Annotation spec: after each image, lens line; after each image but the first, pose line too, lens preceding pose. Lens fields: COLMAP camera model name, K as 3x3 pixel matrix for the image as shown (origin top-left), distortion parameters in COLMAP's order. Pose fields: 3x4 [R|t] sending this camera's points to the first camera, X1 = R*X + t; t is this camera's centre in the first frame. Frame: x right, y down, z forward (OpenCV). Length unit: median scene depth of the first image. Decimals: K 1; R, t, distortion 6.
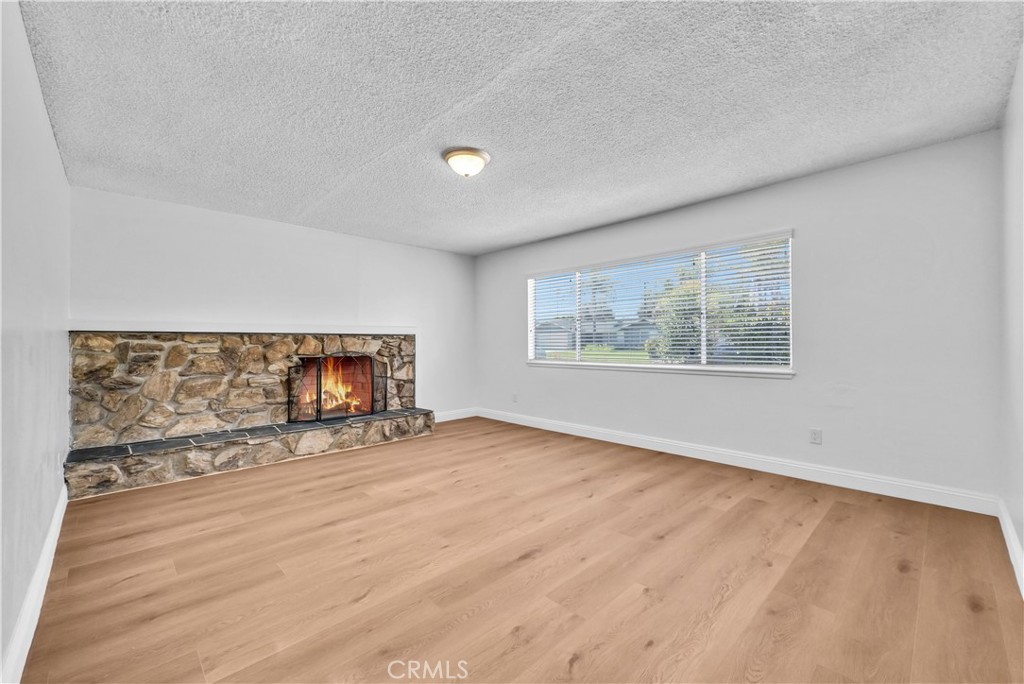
lens RADIAL K [[420.6, 0, 512.4], [0, 420.6, 342.0], [0, 0, 1]] dist [0.008338, -0.001281]
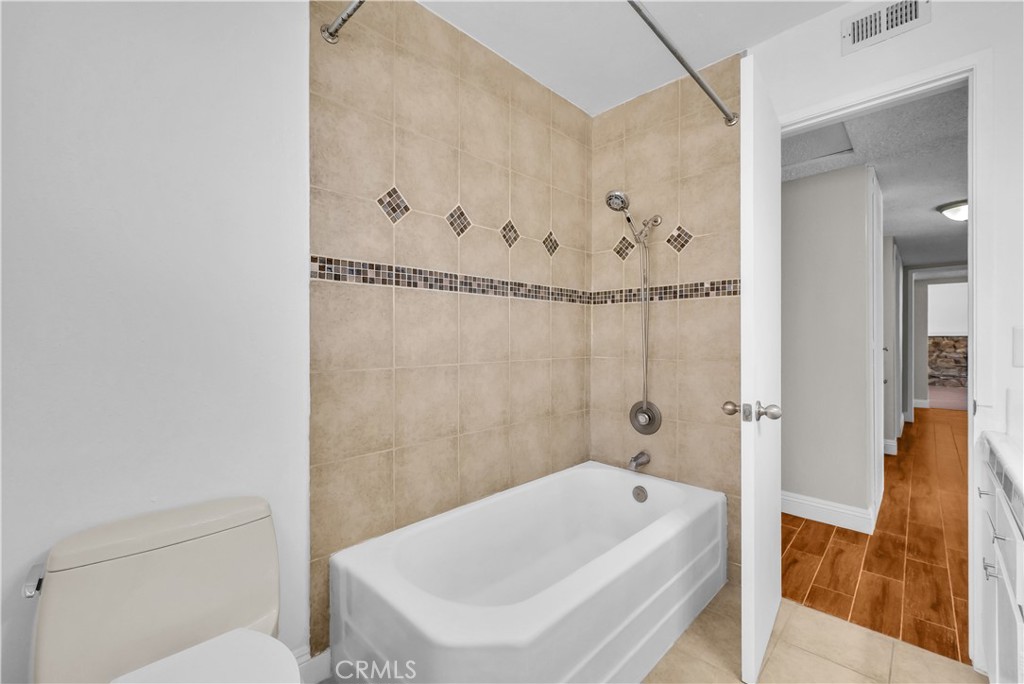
lens RADIAL K [[420.6, 0, 513.3], [0, 420.6, 338.0], [0, 0, 1]] dist [0.008338, -0.001281]
pose [[0.038149, 0.012290, -0.999196, 1.743614], [0.001571, 0.999922, 0.012358, -0.045003], [0.999271, -0.002042, 0.038127, -1.616636]]
